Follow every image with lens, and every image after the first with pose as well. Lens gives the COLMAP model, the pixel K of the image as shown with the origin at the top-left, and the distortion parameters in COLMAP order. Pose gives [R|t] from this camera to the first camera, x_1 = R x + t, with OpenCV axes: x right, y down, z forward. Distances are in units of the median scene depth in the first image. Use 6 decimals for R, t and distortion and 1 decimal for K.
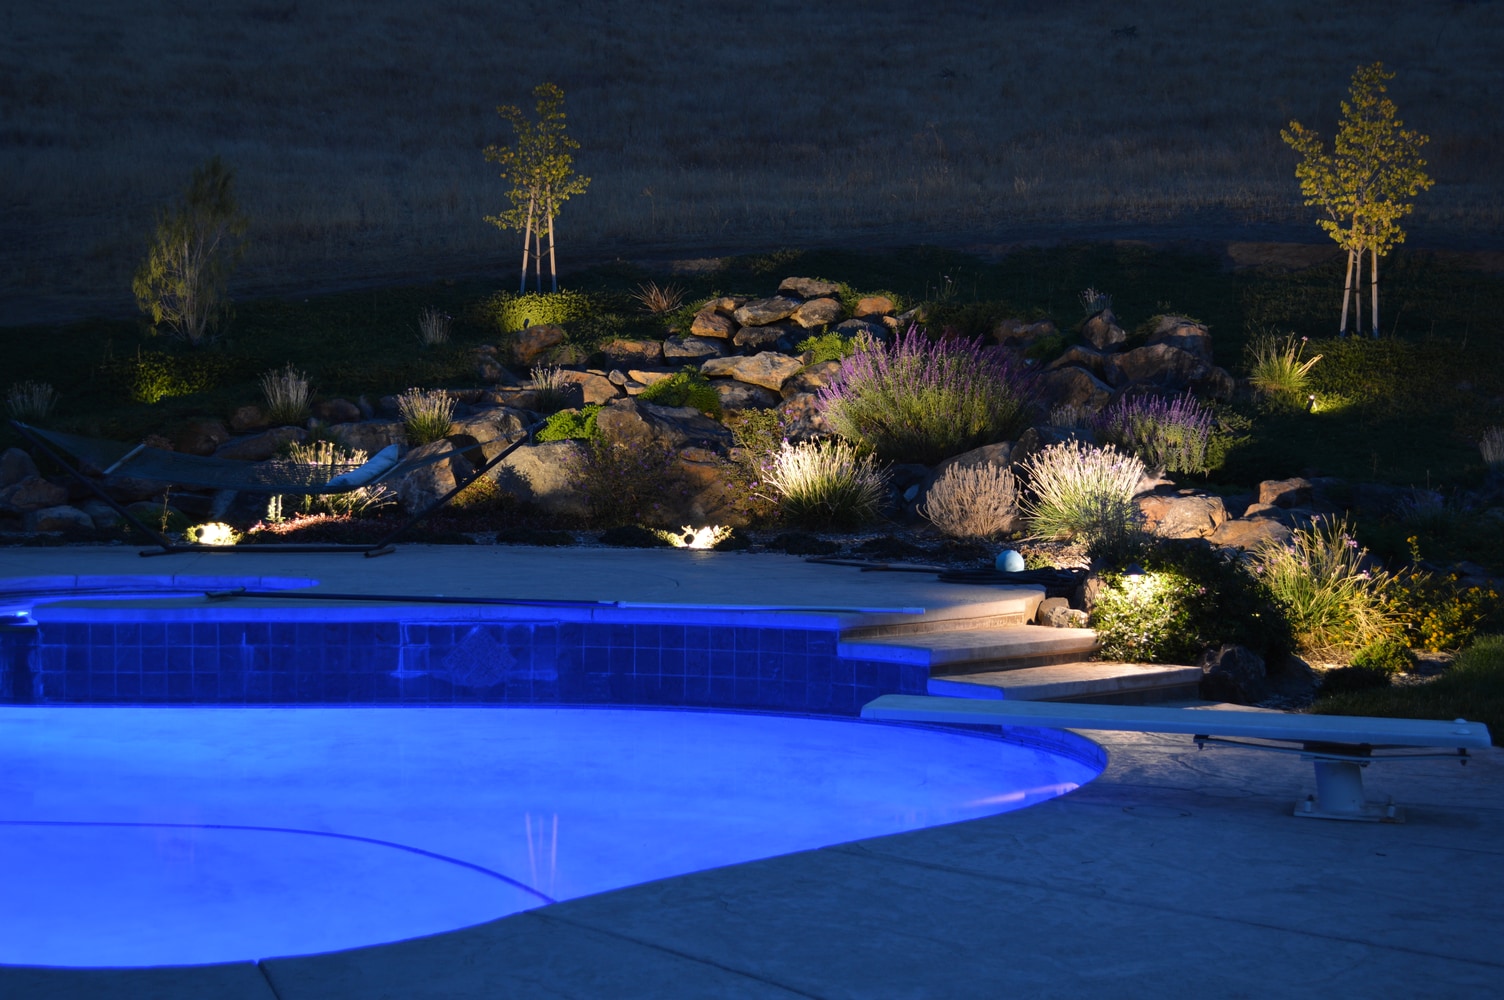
lens RADIAL K [[2196.0, 0, 752.1], [0, 2196.0, 485.9], [0, 0, 1]] dist [-0.009352, 0.000000]
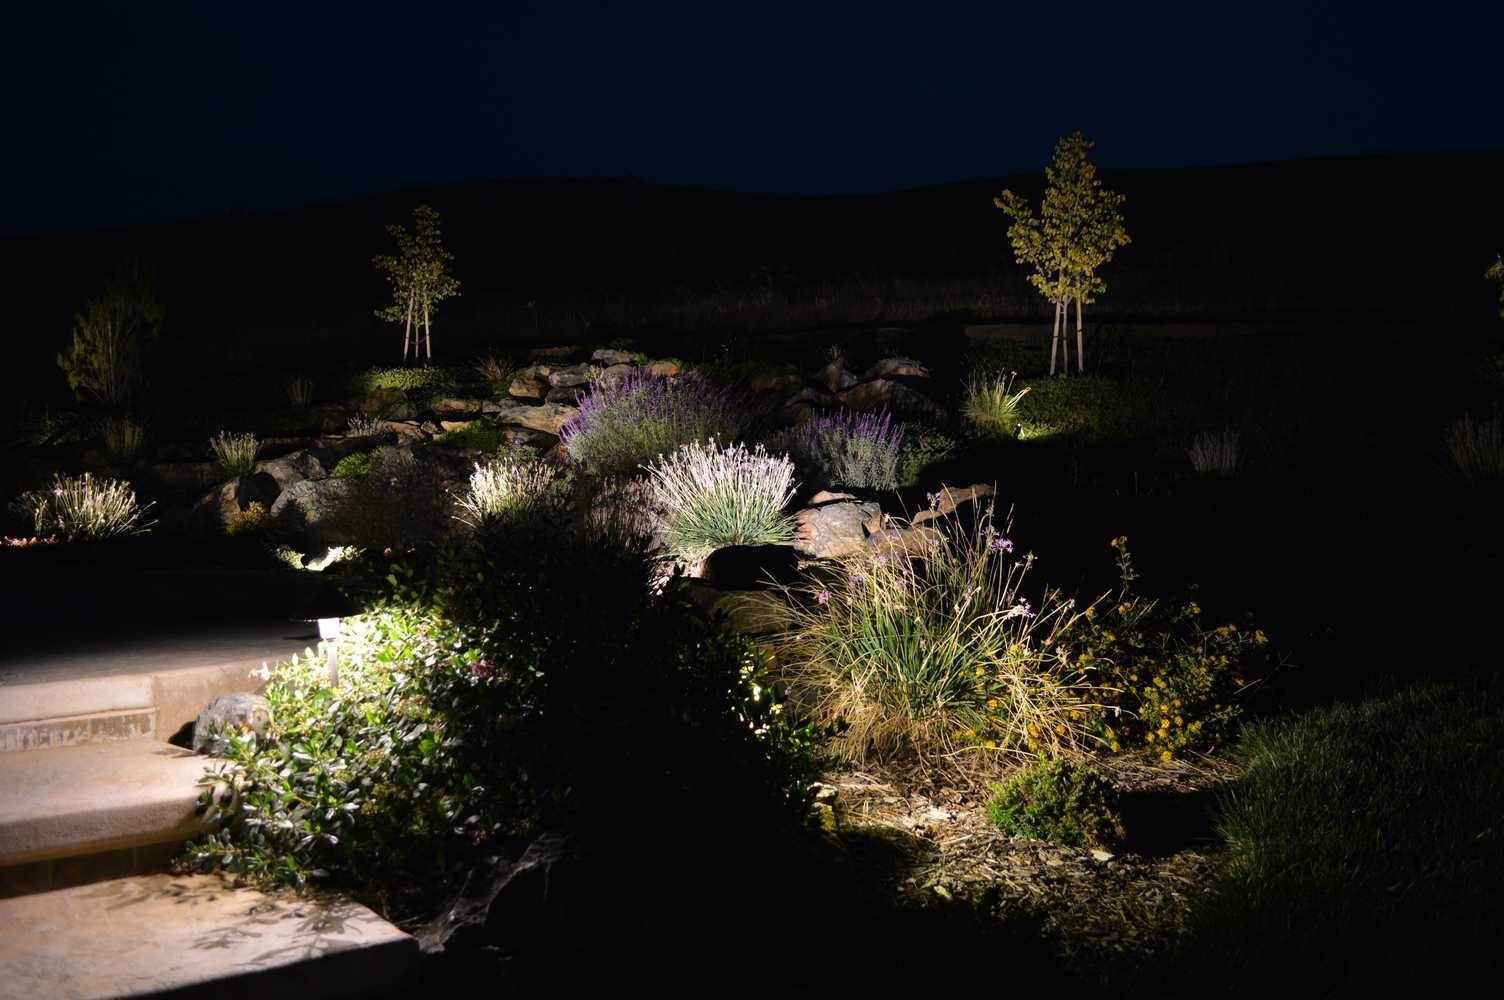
lens RADIAL K [[1201.9, 0, 750.7], [0, 1201.9, 507.6], [0, 0, 1]] dist [-0.084289, -0.005981]
pose [[0.999984, -0.003563, -0.004316, 0.122961], [0.003427, 0.999506, -0.031235, 0.014852], [0.004425, 0.031220, 0.999503, 0.410810]]
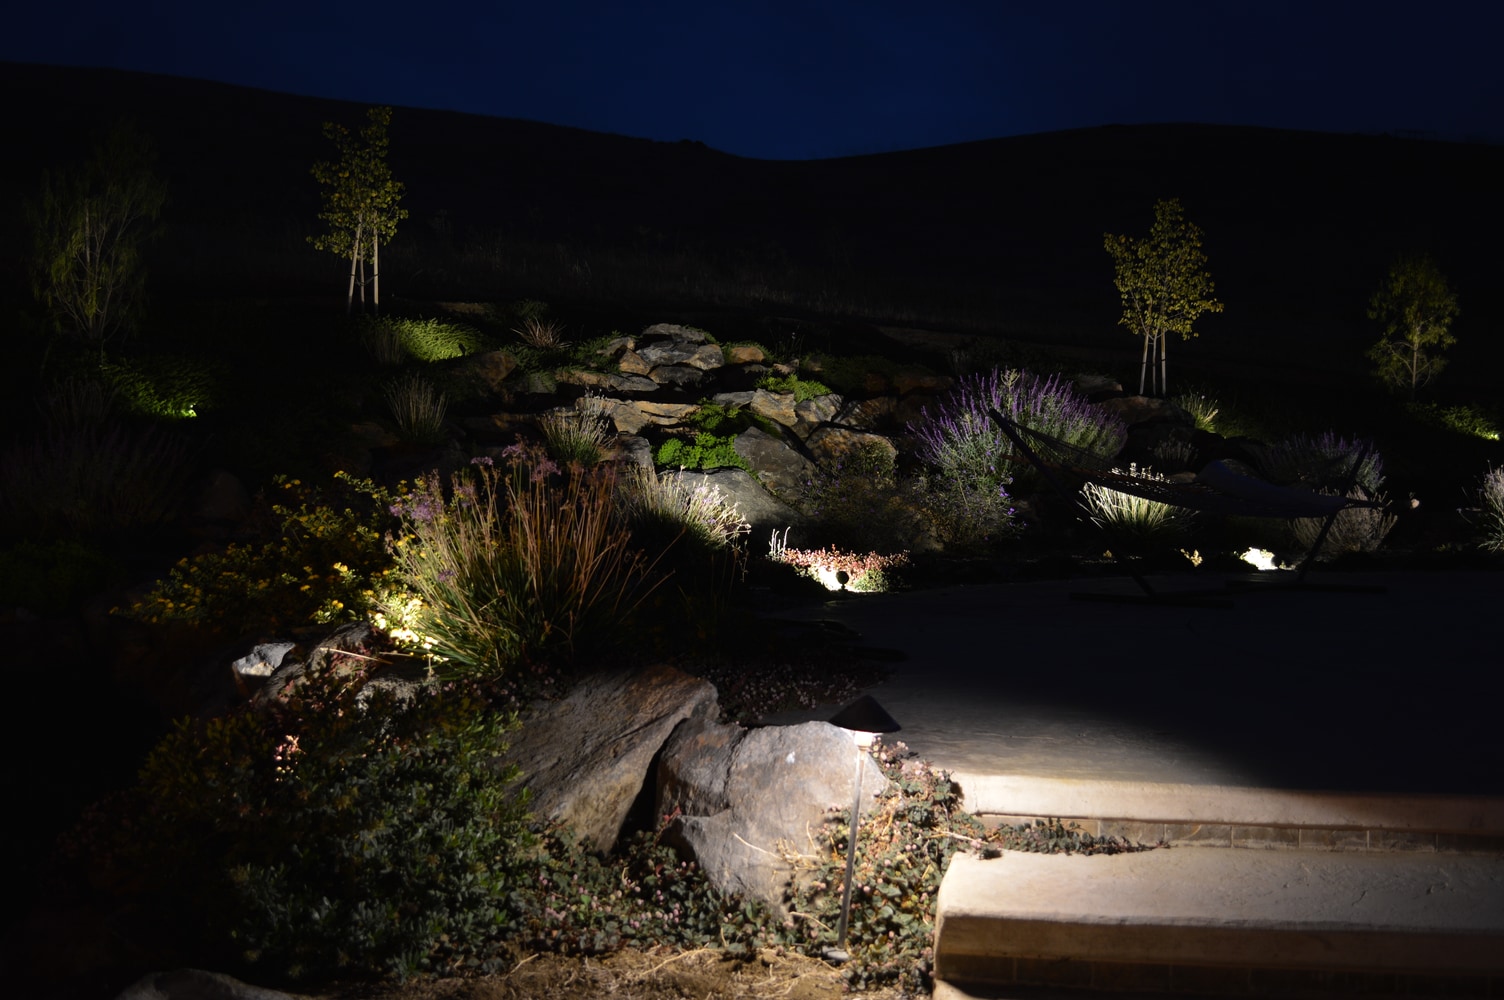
lens RADIAL K [[1409.3, 0, 760.8], [0, 1409.3, 499.4], [0, 0, 1]] dist [-0.072254, 0.000000]
pose [[0.725876, -0.002889, 0.687819, -0.502334], [0.014789, 0.999826, -0.011407, -0.000092], [-0.687666, 0.018452, 0.725792, 0.555622]]
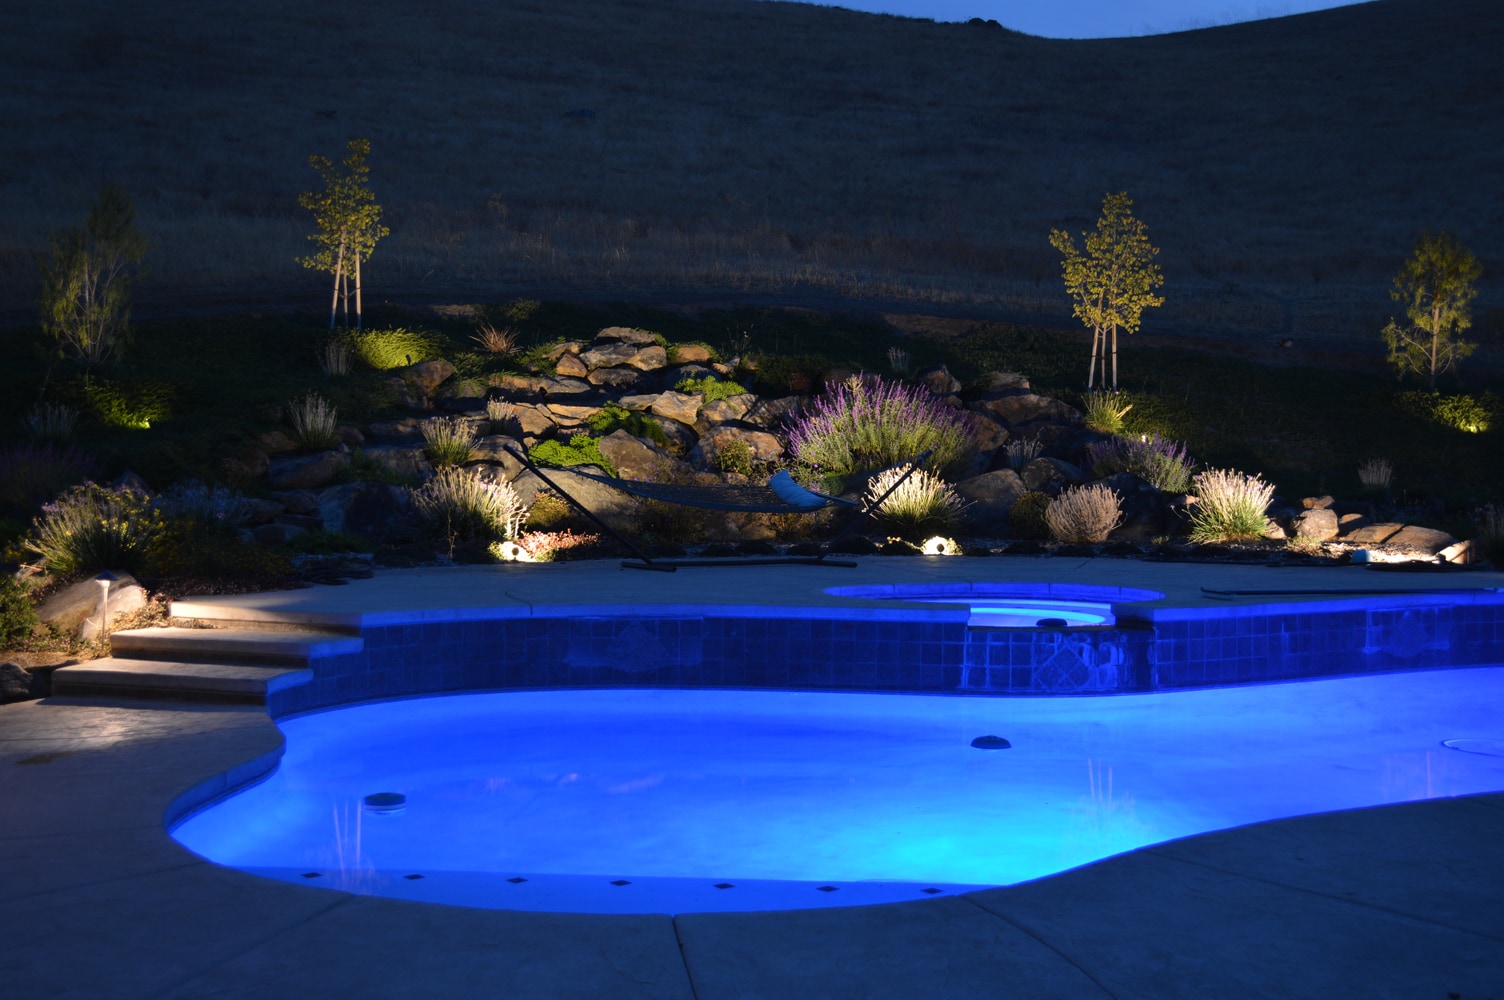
lens RADIAL K [[1873.2, 0, 753.4], [0, 1873.2, 502.5], [0, 0, 1]] dist [-0.047739, 0.000000]
pose [[0.851463, -0.005811, 0.524382, -0.526493], [0.006368, 0.999979, 0.000741, -0.001905], [-0.524376, 0.002708, 0.851483, 0.132099]]
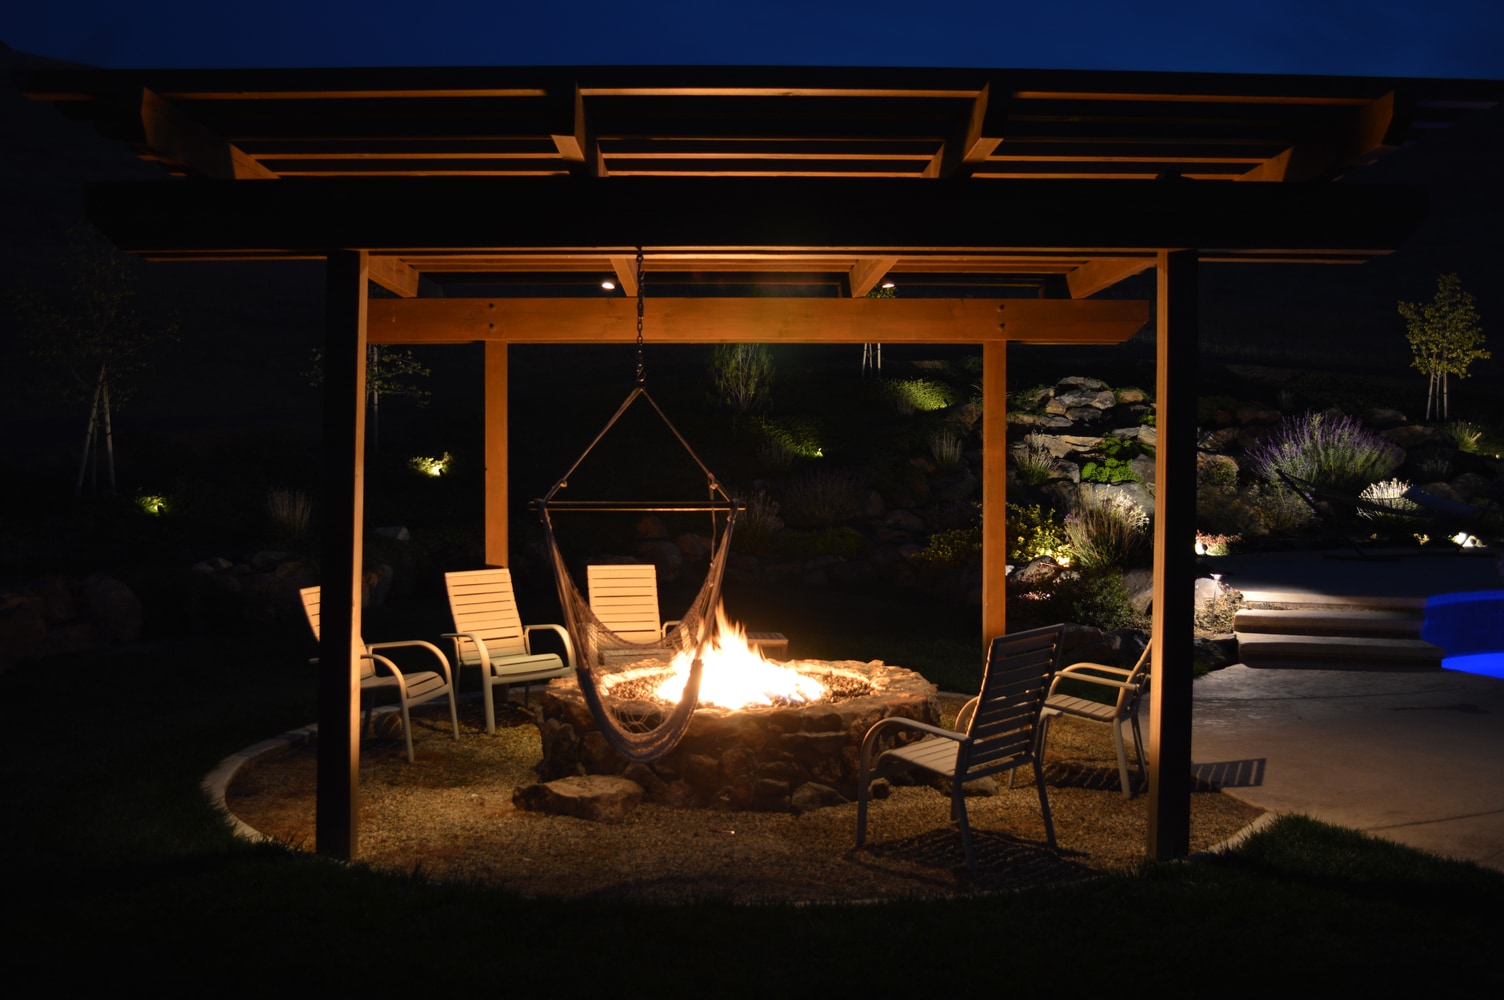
lens RADIAL K [[1409.3, 0, 755.0], [0, 1409.3, 501.1], [0, 0, 1]] dist [-0.072254, 0.000000]
pose [[0.870699, -0.011829, 0.491675, -0.797743], [0.014365, 0.999896, -0.001383, -0.009795], [-0.491607, 0.008267, 0.870778, 0.287301]]
